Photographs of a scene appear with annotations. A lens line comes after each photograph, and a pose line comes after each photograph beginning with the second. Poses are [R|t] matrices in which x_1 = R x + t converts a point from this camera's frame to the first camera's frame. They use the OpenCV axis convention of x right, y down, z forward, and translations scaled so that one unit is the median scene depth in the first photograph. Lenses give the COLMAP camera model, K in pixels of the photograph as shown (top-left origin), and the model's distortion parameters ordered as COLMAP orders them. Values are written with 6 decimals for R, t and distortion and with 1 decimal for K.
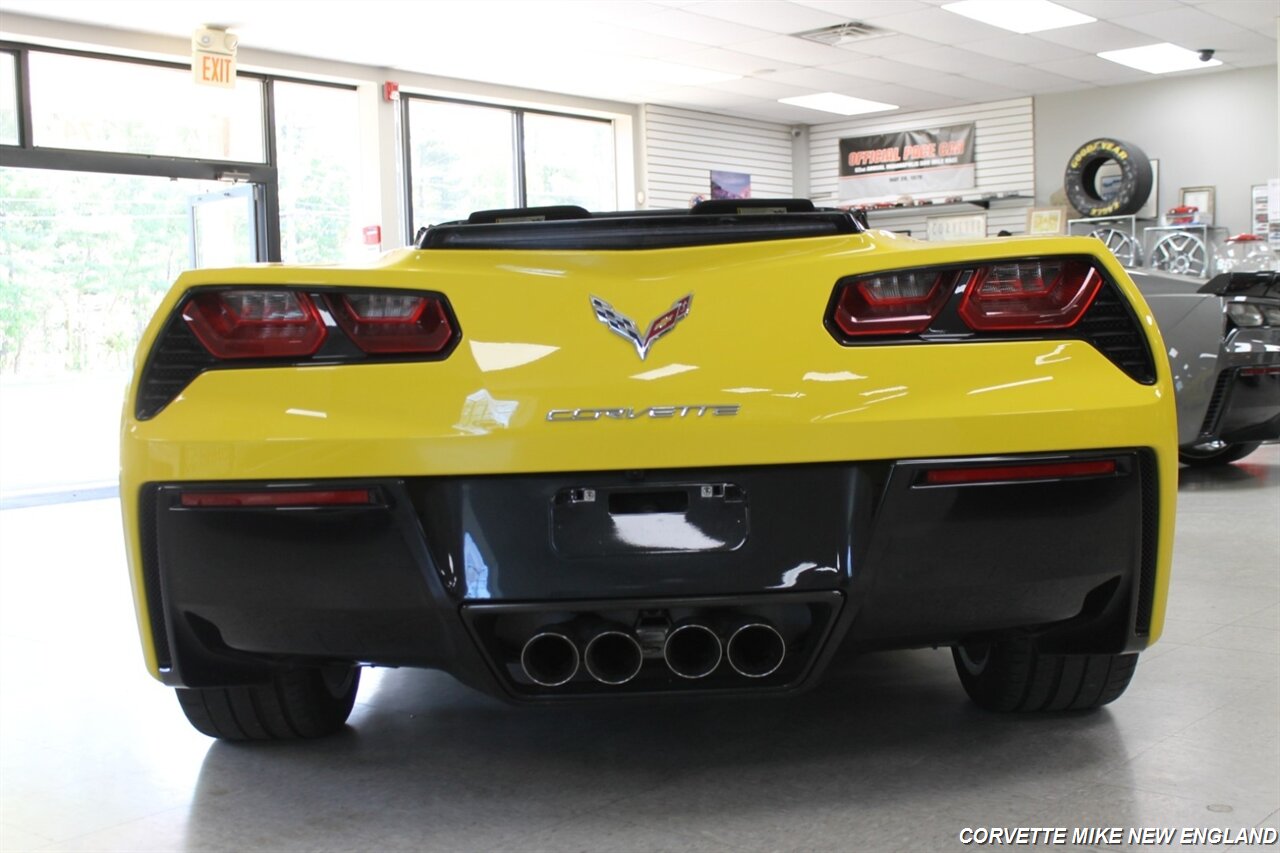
lens RADIAL K [[1532.4, 0, 640.0], [0, 1532.4, 426.5], [0, 0, 1]] dist [-0.099828, 0.105651]
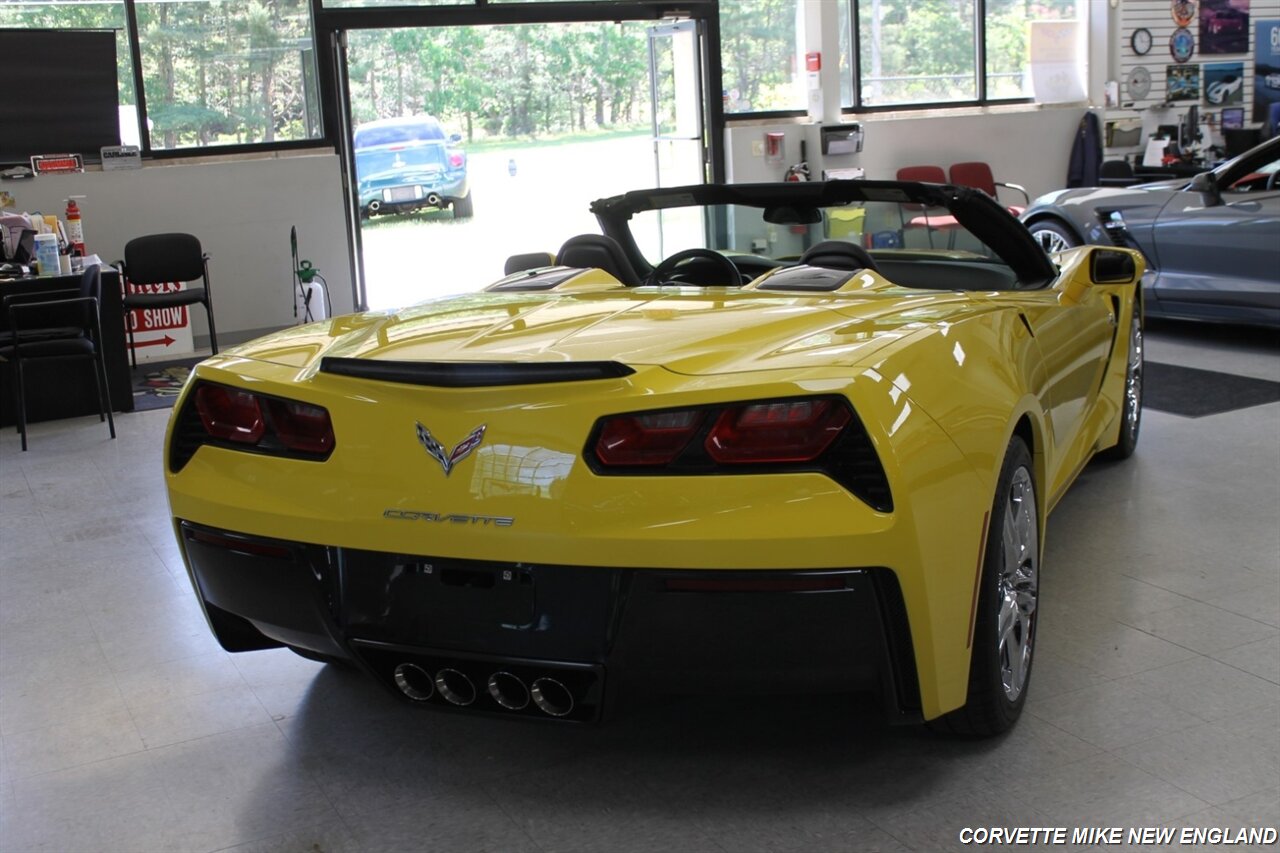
lens RADIAL K [[1532.4, 0, 640.0], [0, 1532.4, 426.5], [0, 0, 1]] dist [-0.099828, 0.105651]
pose [[0.919724, 0.065854, -0.387002, 0.567733], [0.003134, 0.984566, 0.174986, -0.272181], [0.392553, -0.162152, 0.905323, -0.079086]]
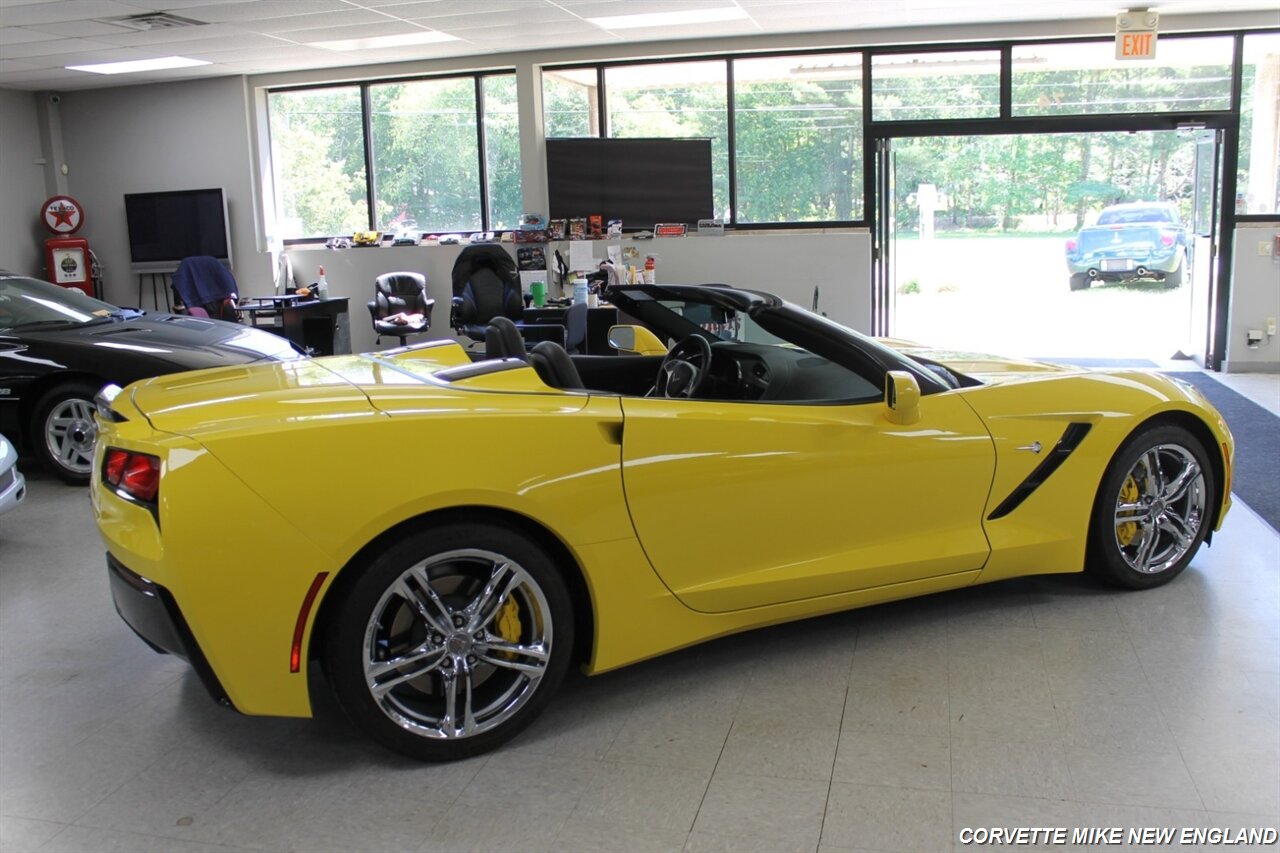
lens RADIAL K [[1151.9, 0, 643.1], [0, 1151.9, 448.0], [0, 0, 1]] dist [-0.159023, 0.149937]
pose [[0.442308, 0.200350, -0.874199, 1.419803], [-0.027839, 0.977327, 0.209899, -0.354752], [0.896431, -0.068504, 0.437857, 0.875377]]
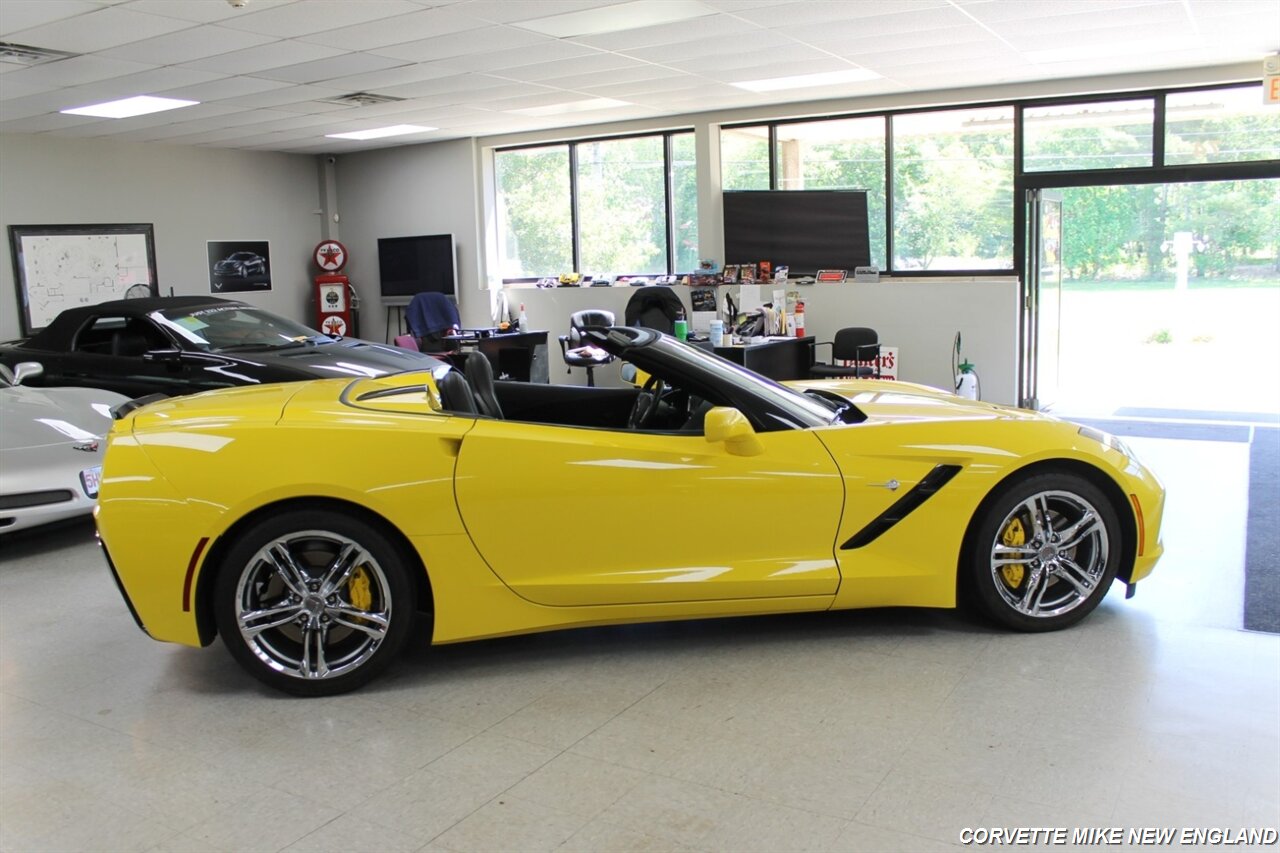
lens RADIAL K [[1105.3, 0, 638.8], [0, 1105.3, 444.5], [0, 0, 1]] dist [-0.165318, 0.148001]
pose [[0.163697, 0.188163, -0.968400, 1.753378], [-0.025515, 0.982120, 0.186516, -0.388386], [0.986181, -0.005823, 0.165571, 1.378716]]
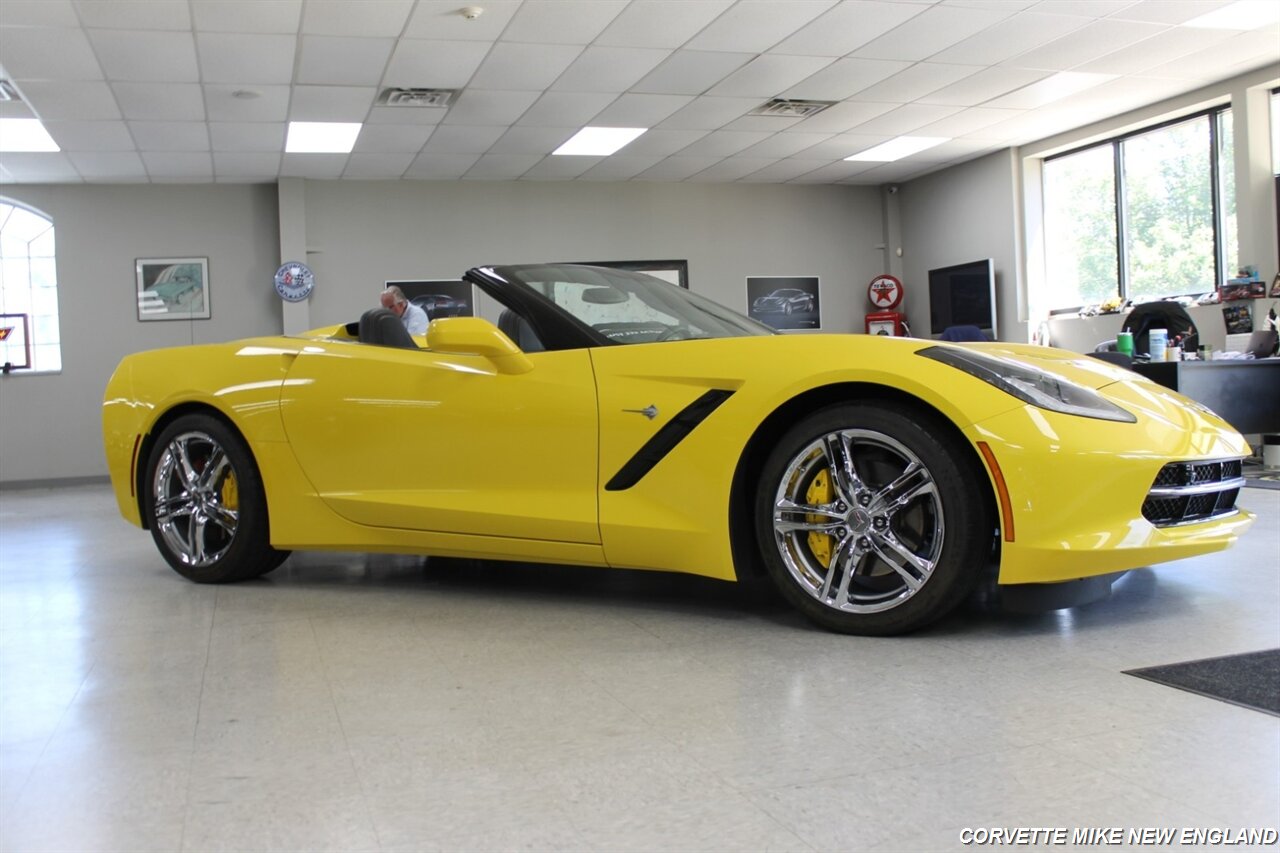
lens RADIAL K [[1237.5, 0, 626.7], [0, 1237.5, 420.5], [0, 0, 1]] dist [-0.118506, 0.091229]
pose [[-0.529131, 0.075778, -0.845150, 1.546689], [0.011640, 0.996559, 0.082066, -0.166667], [0.848460, 0.033586, -0.528192, 2.674243]]
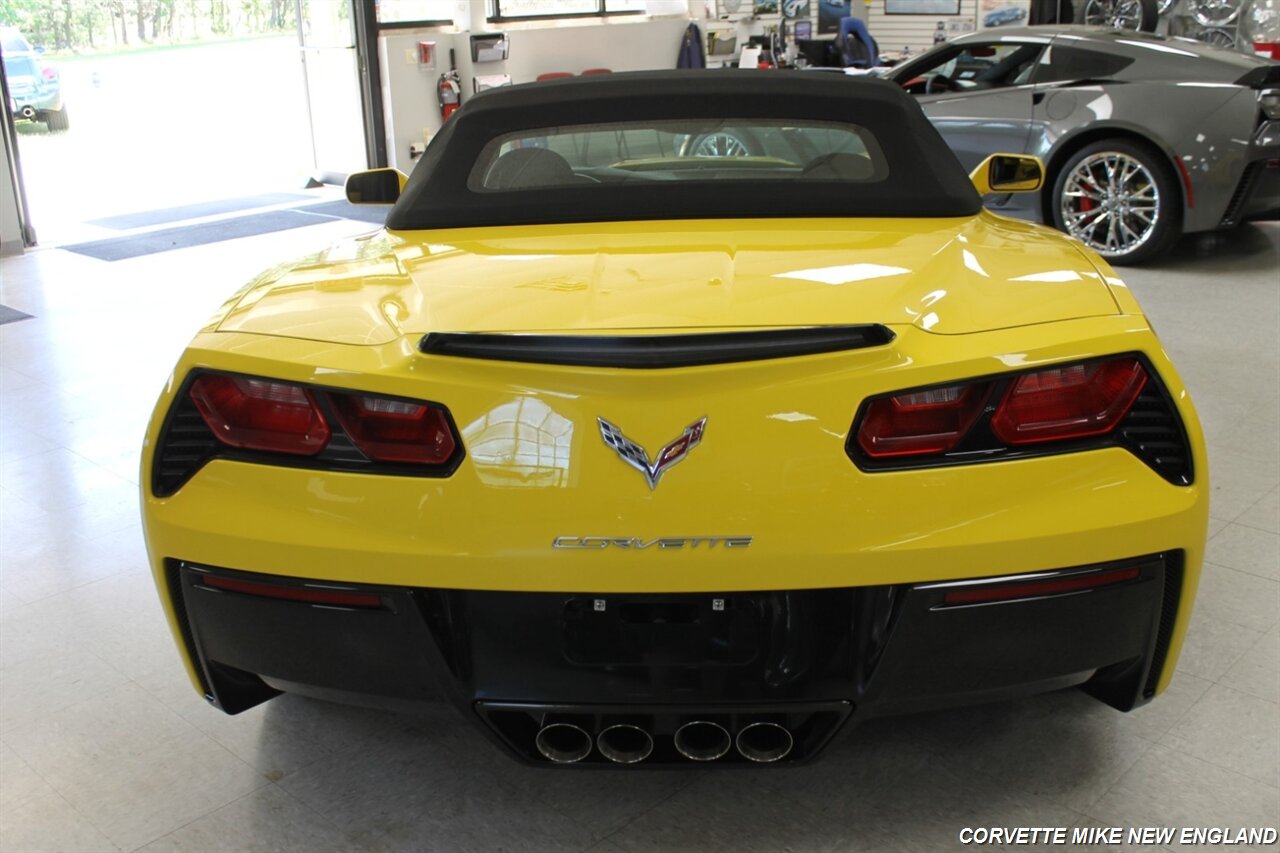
lens RADIAL K [[1308.5, 0, 640.0], [0, 1308.5, 426.5], [0, 0, 1]] dist [-0.145352, 0.164038]
pose [[0.998377, 0.017306, -0.054256, 0.033270], [-0.002058, 0.963051, 0.269312, -0.265004], [0.056912, -0.268763, 0.961523, 0.200463]]
